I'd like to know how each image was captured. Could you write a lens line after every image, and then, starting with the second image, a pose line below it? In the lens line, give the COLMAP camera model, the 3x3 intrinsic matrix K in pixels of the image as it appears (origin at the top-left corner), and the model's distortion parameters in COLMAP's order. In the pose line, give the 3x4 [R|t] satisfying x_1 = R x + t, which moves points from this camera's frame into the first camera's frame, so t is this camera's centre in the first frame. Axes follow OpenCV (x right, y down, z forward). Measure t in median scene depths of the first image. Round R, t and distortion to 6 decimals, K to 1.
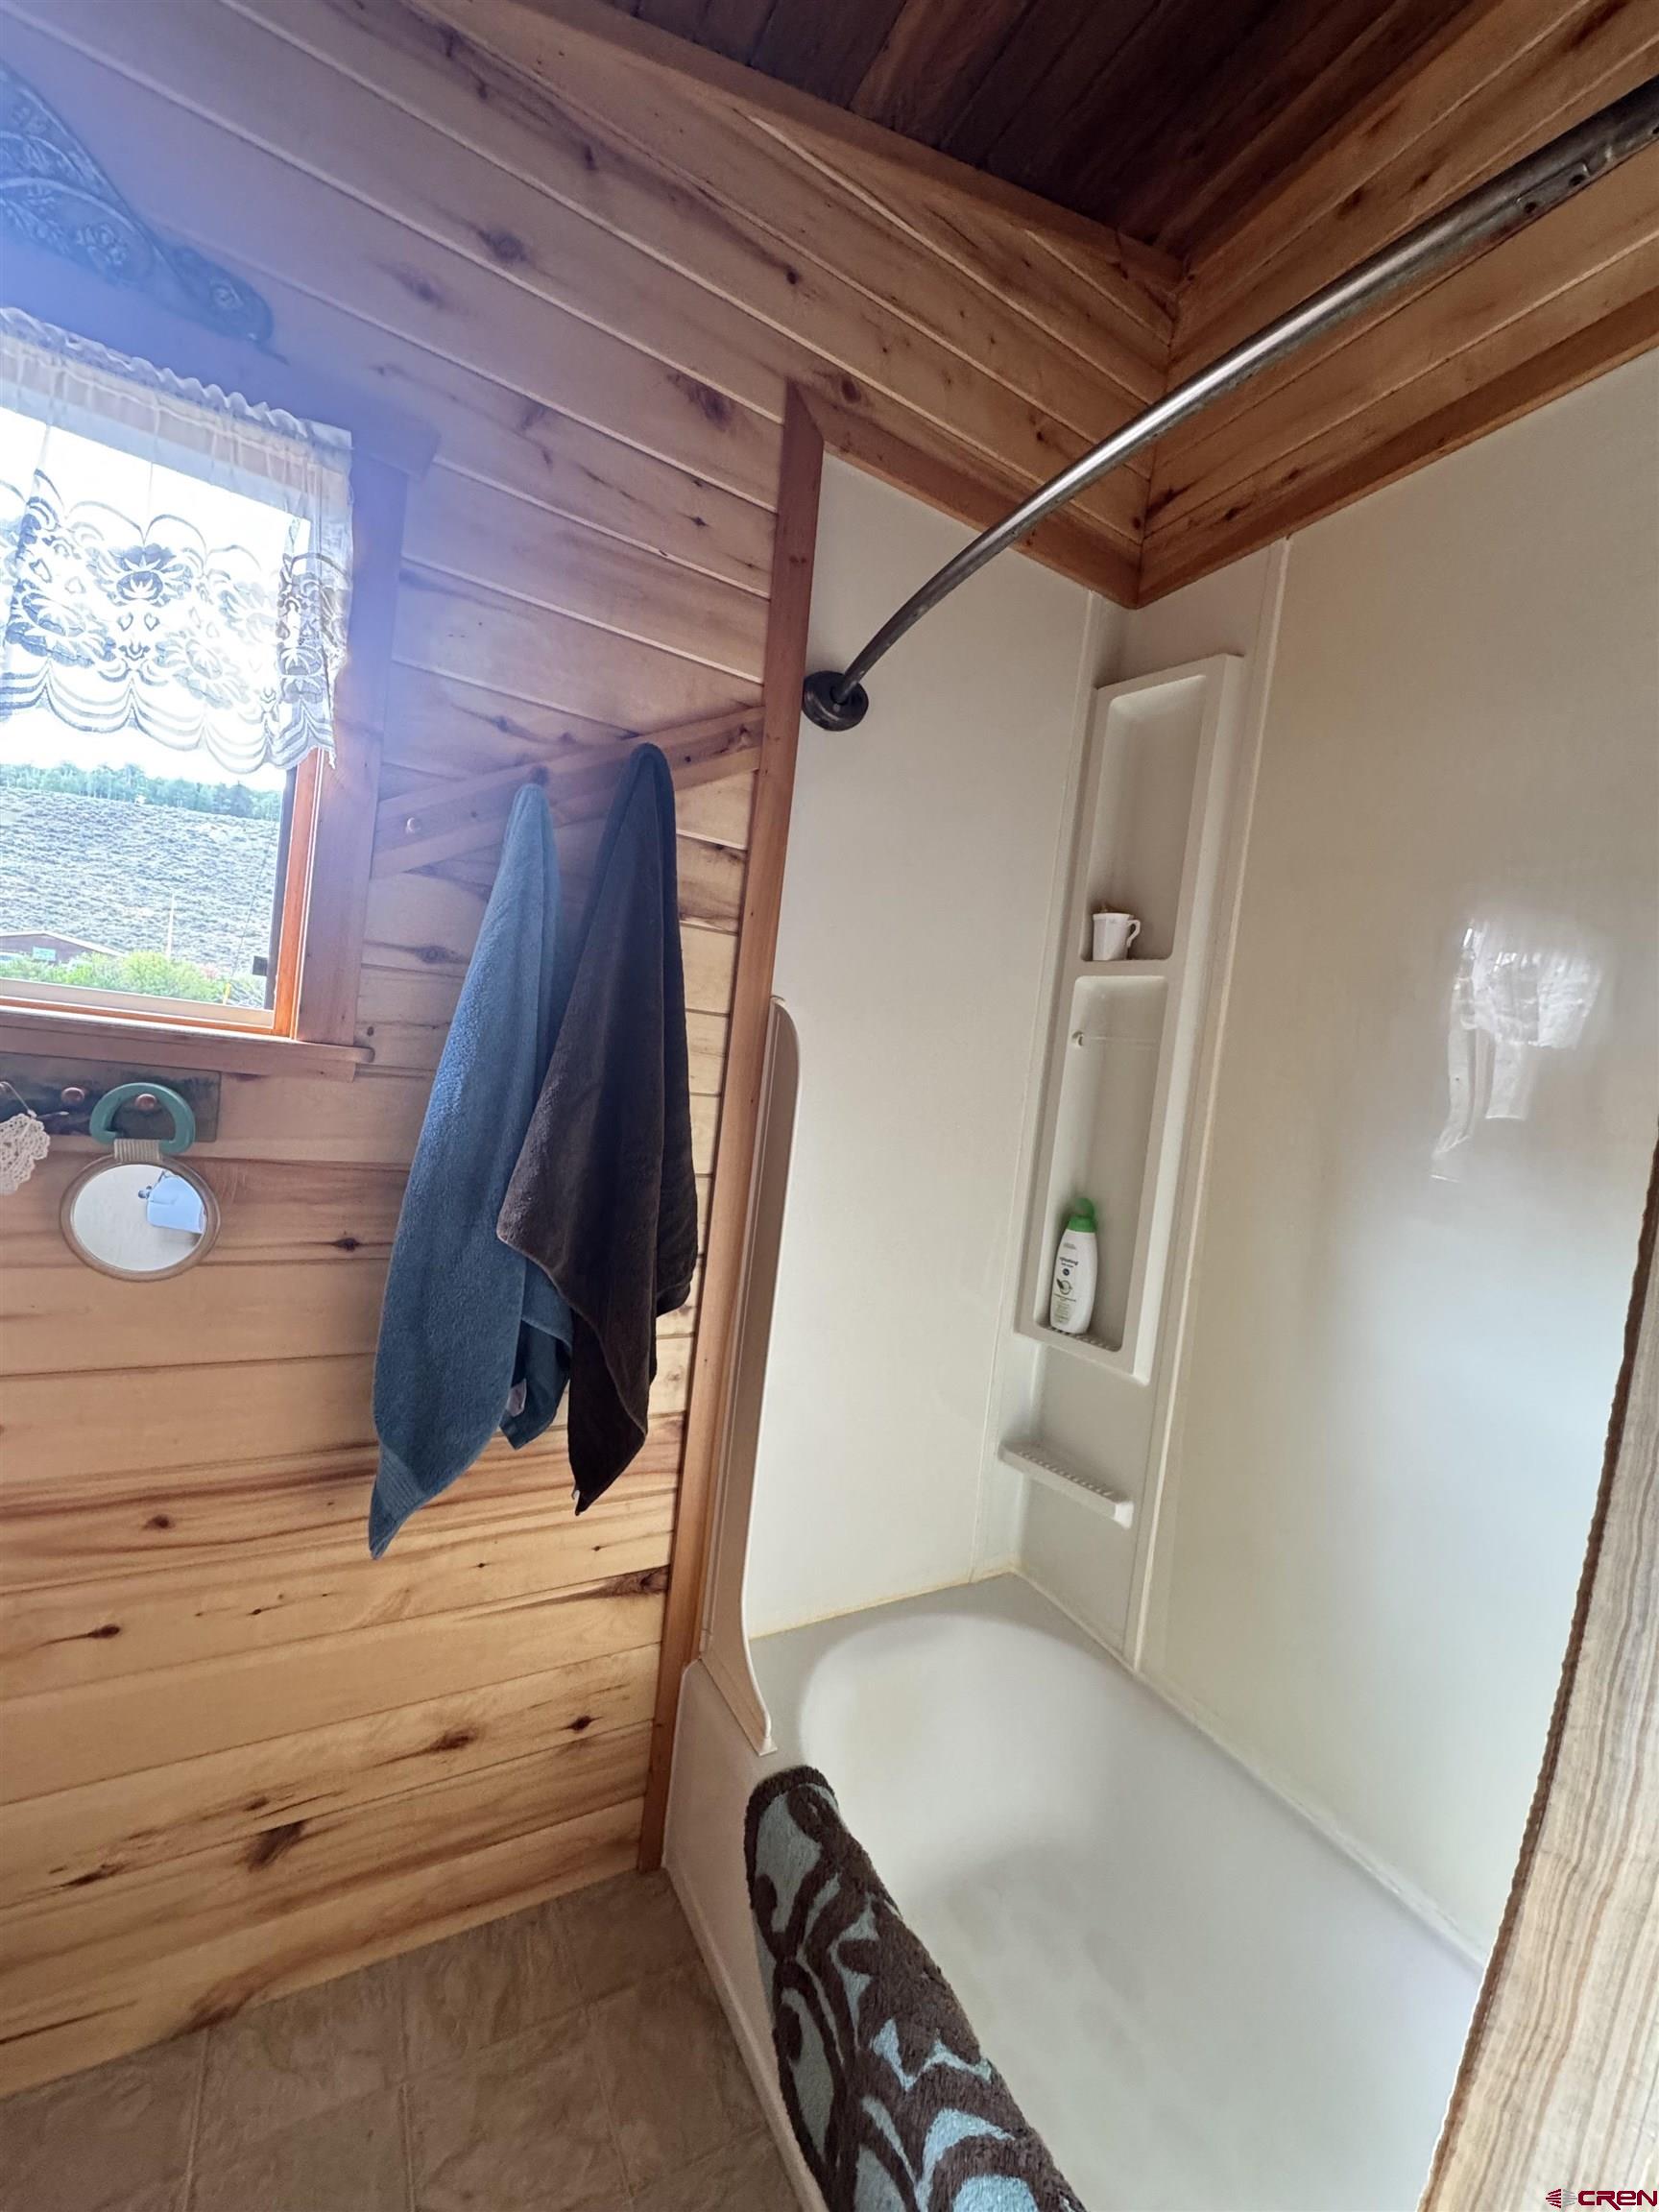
lens RADIAL K [[873.2, 0, 827.0], [0, 873.2, 1103.7], [0, 0, 1]] dist [-0.001449, -0.000427]
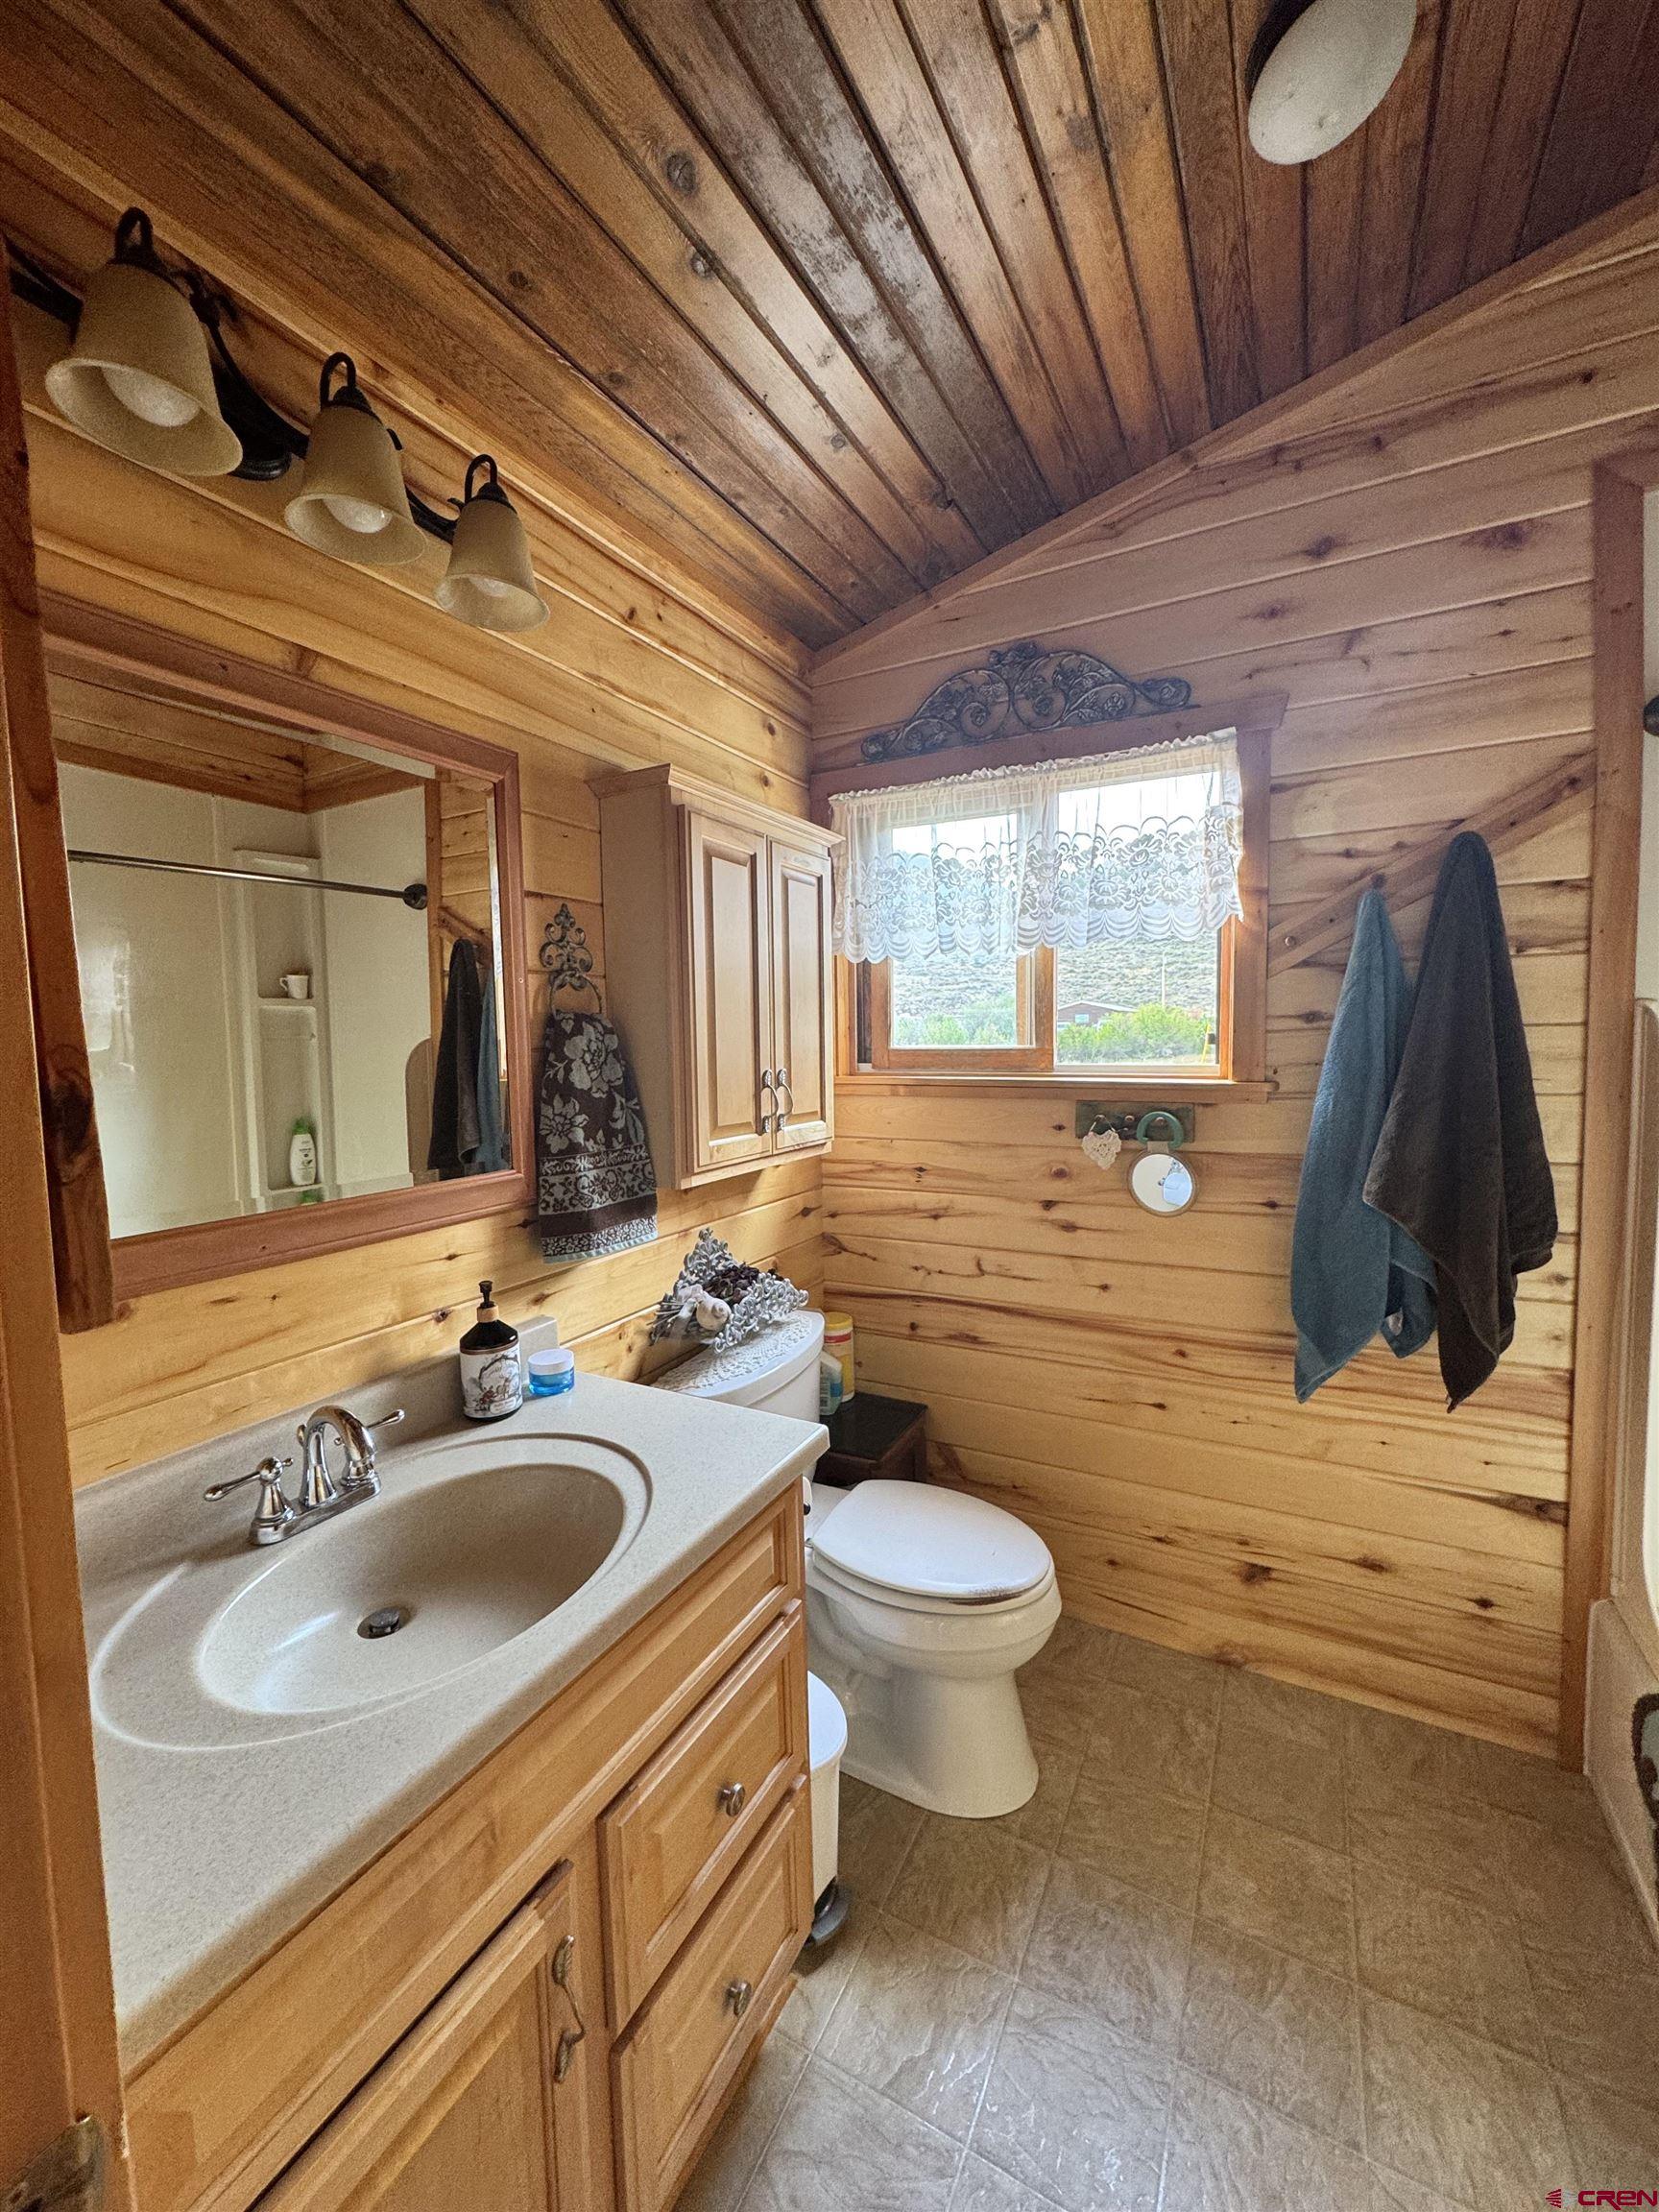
lens RADIAL K [[873.2, 0, 828.6], [0, 873.2, 1103.0], [0, 0, 1]] dist [-0.001449, -0.000427]
pose [[0.521641, -0.065703, -0.850631, 0.389039], [0.046801, 0.997733, -0.048365, 0.012994], [0.851881, -0.014581, 0.523533, -0.512375]]
